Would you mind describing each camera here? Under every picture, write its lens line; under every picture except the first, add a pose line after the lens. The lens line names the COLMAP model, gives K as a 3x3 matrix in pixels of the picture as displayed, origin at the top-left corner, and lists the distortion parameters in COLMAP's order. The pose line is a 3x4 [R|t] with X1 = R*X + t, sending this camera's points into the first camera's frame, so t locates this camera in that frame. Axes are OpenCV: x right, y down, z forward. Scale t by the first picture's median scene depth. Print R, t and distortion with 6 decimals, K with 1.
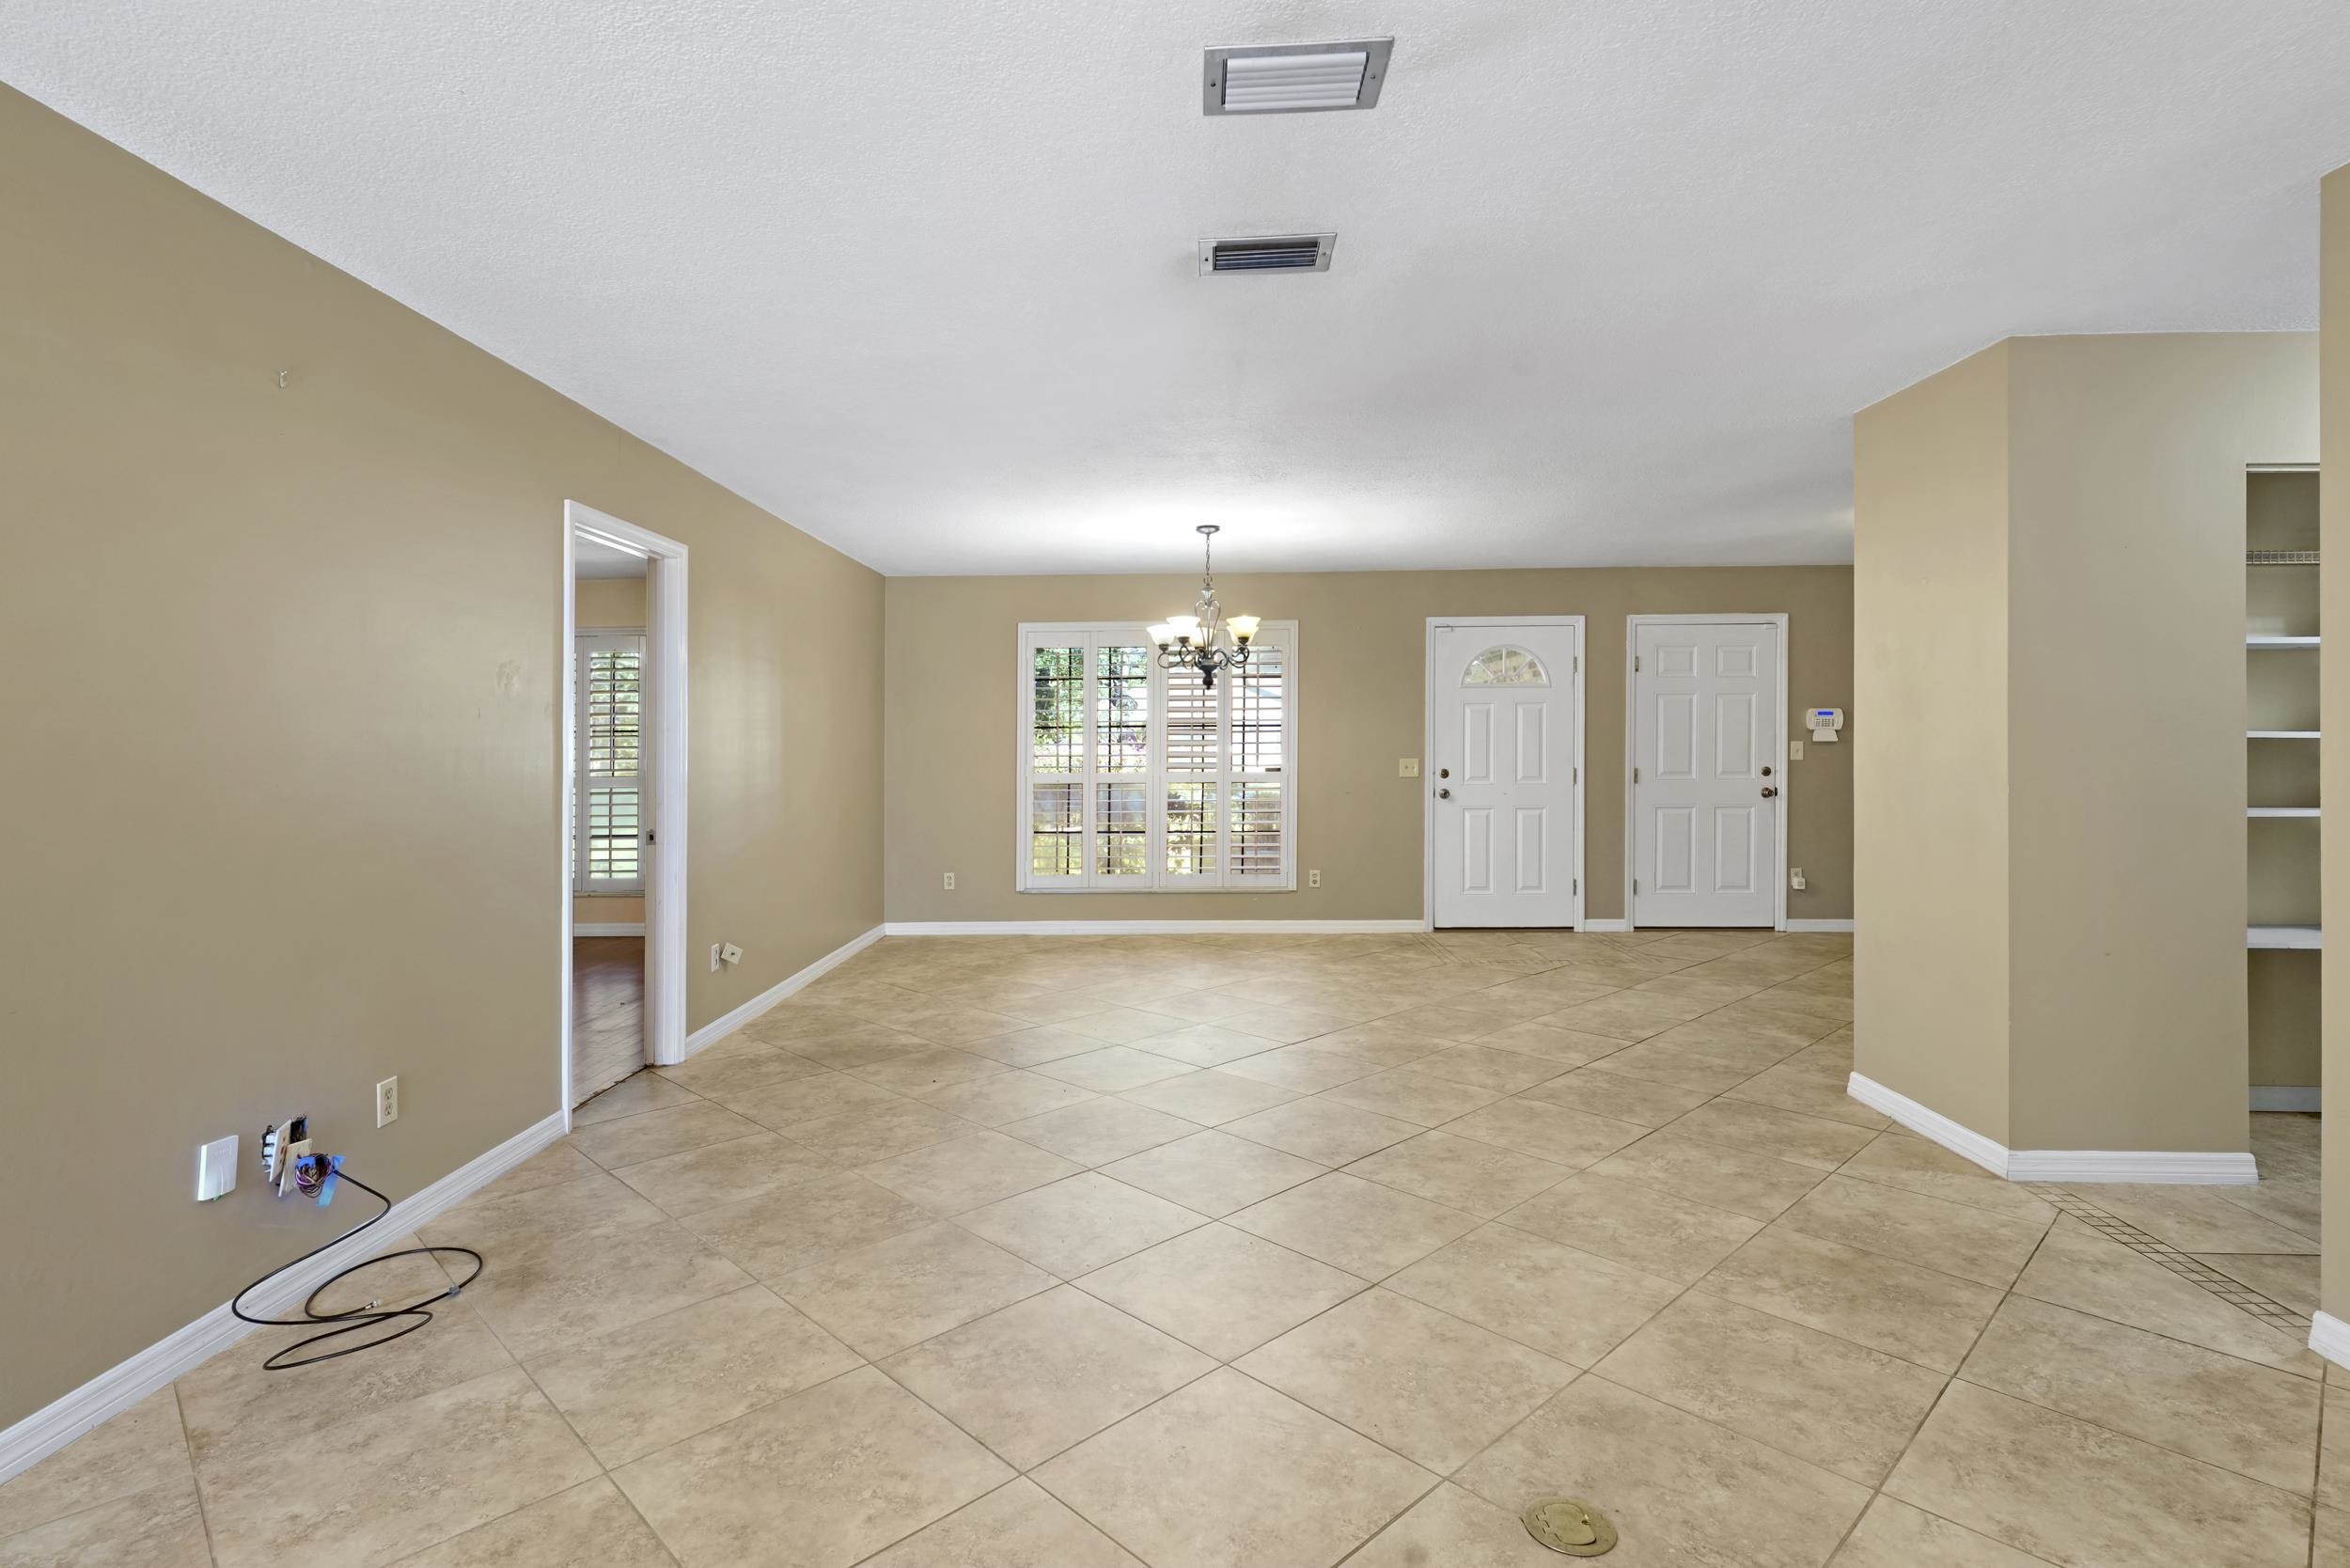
lens RADIAL K [[1148.9, 0, 1150.7], [0, 1148.9, 758.4], [0, 0, 1]] dist [0.013115, -0.004030]
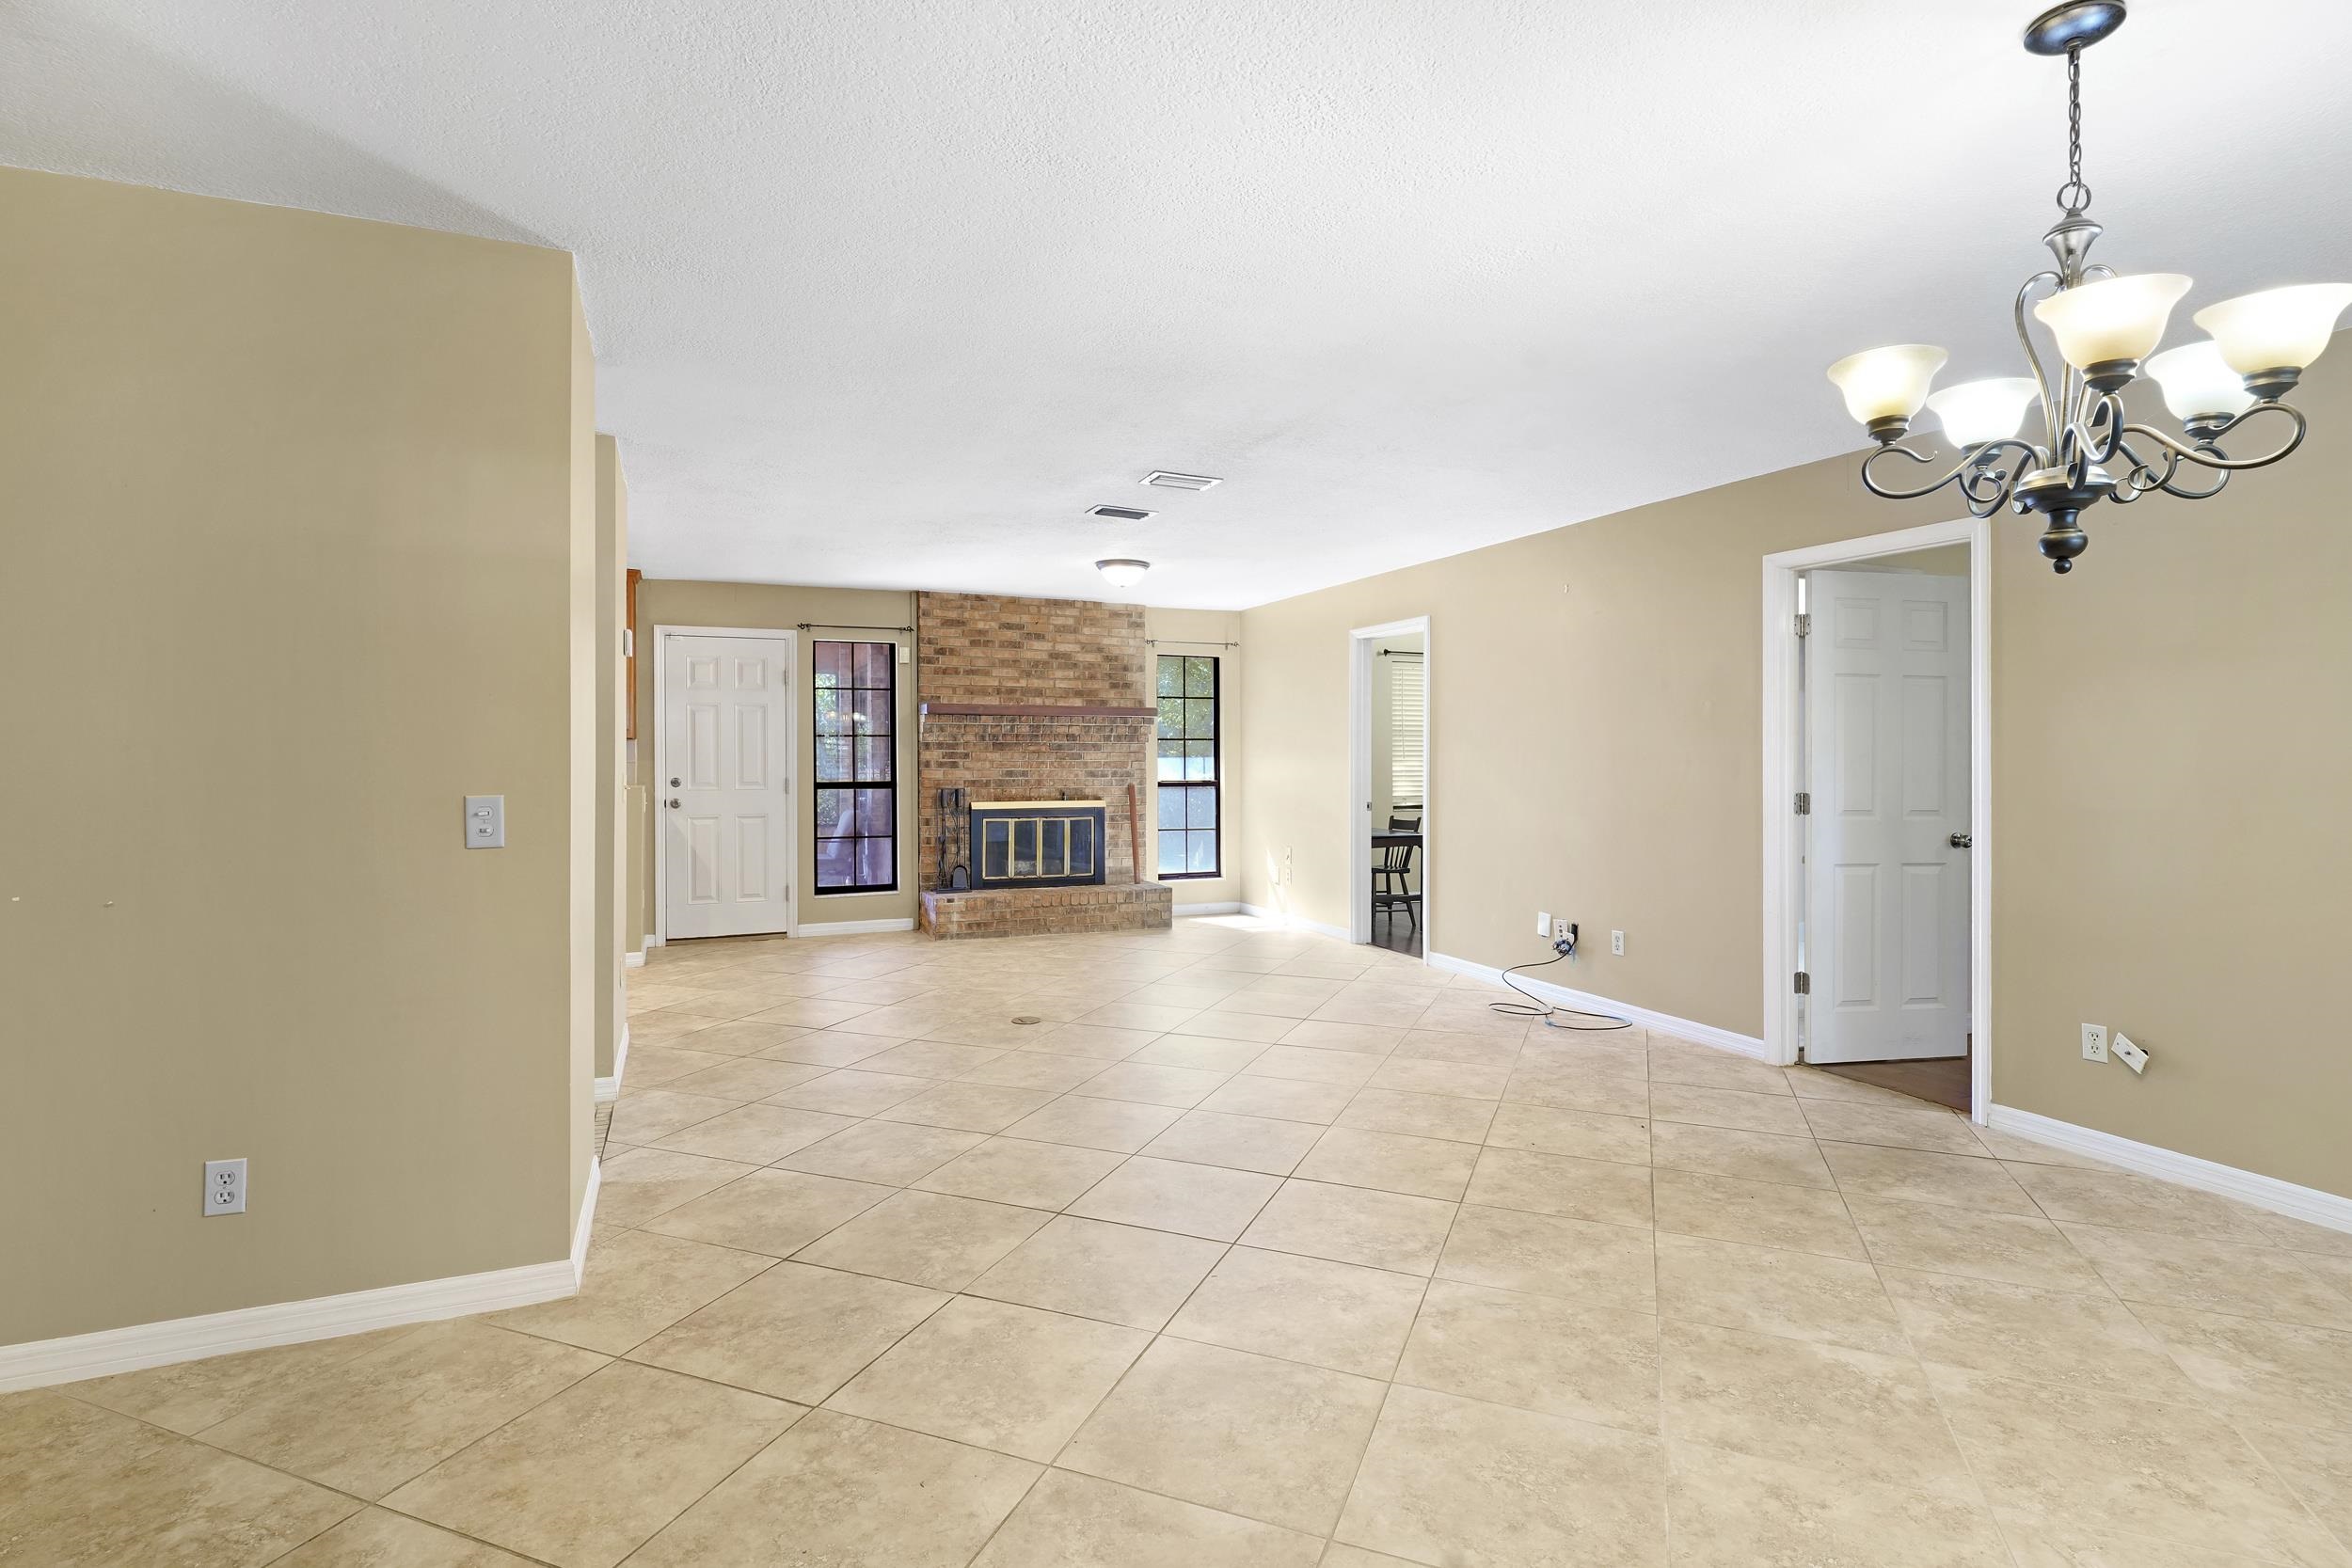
lens RADIAL K [[1149.7, 0, 1195.6], [0, 1149.7, 760.2], [0, 0, 1]] dist [0.013115, -0.004030]
pose [[-0.899456, 0.006366, -0.436965, 0.607025], [-0.002413, 0.999806, 0.019532, -0.029517], [0.437004, 0.018622, -0.899267, 1.847059]]
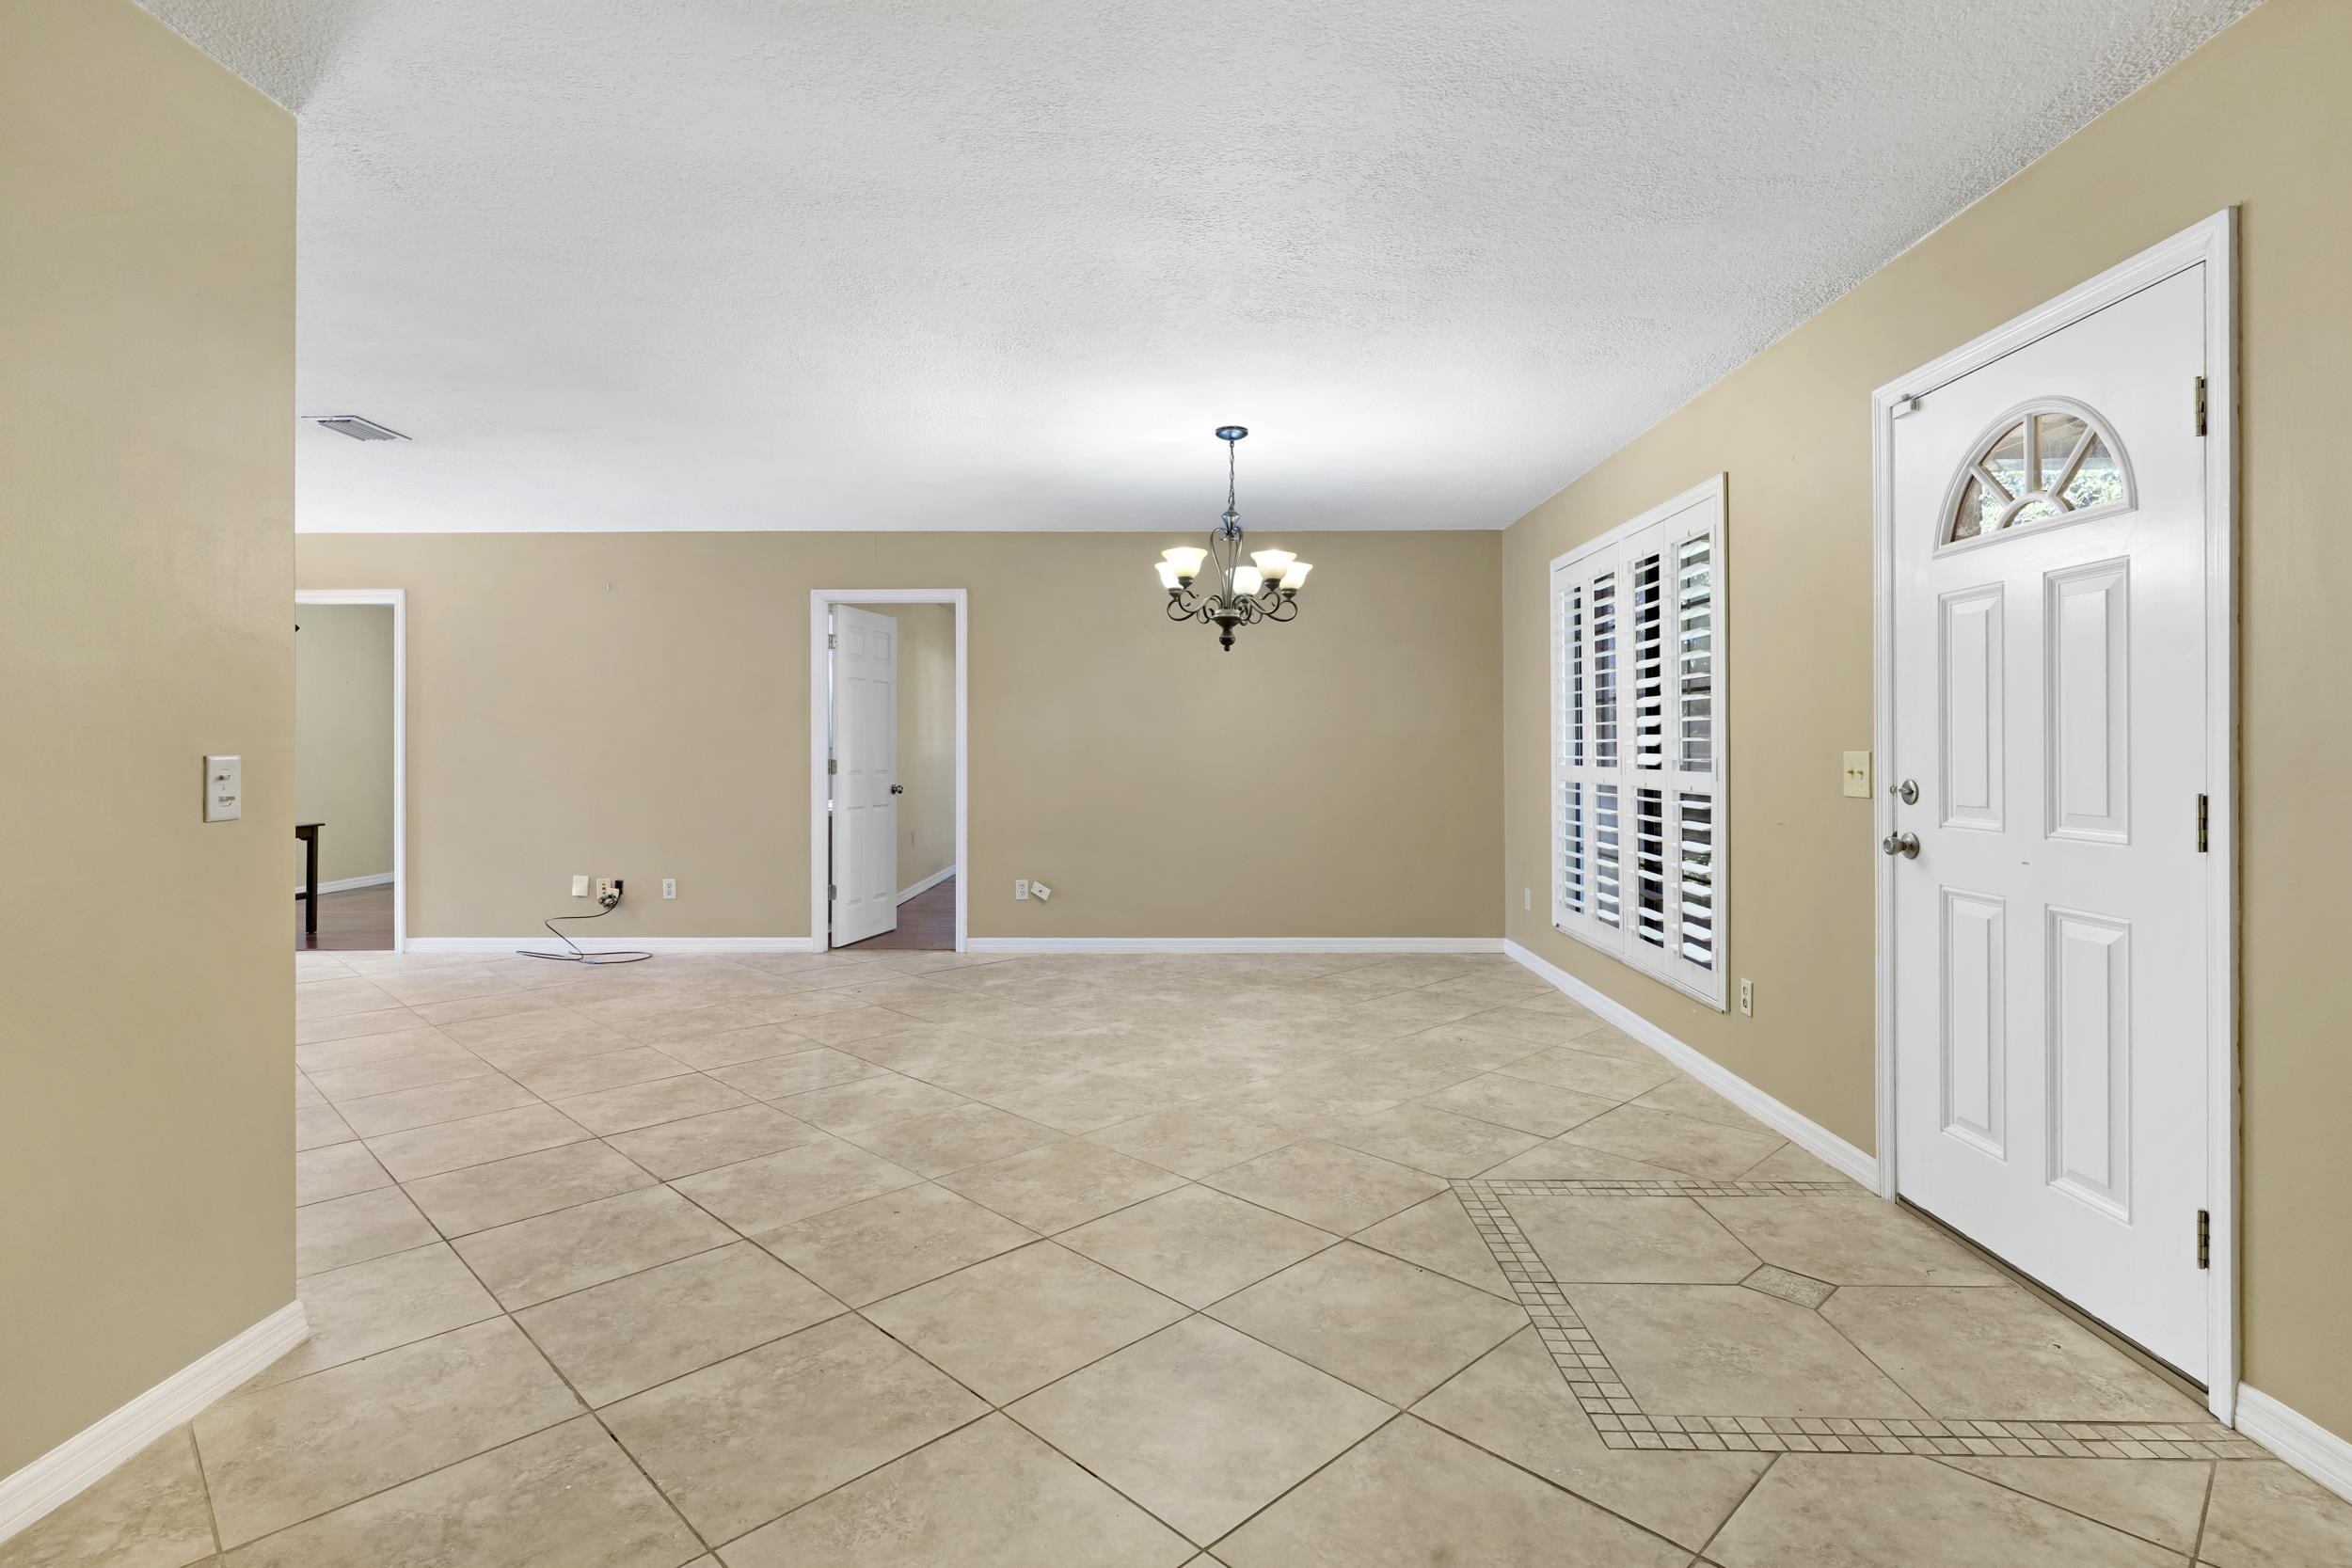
lens RADIAL K [[1149.7, 0, 1168.1], [0, 1149.7, 742.1], [0, 0, 1]] dist [0.013115, -0.004030]
pose [[0.023432, 0.002947, -0.999721, 1.252576], [-0.006932, 0.999972, 0.002785, -0.005470], [0.999701, 0.006865, 0.023451, 1.491366]]
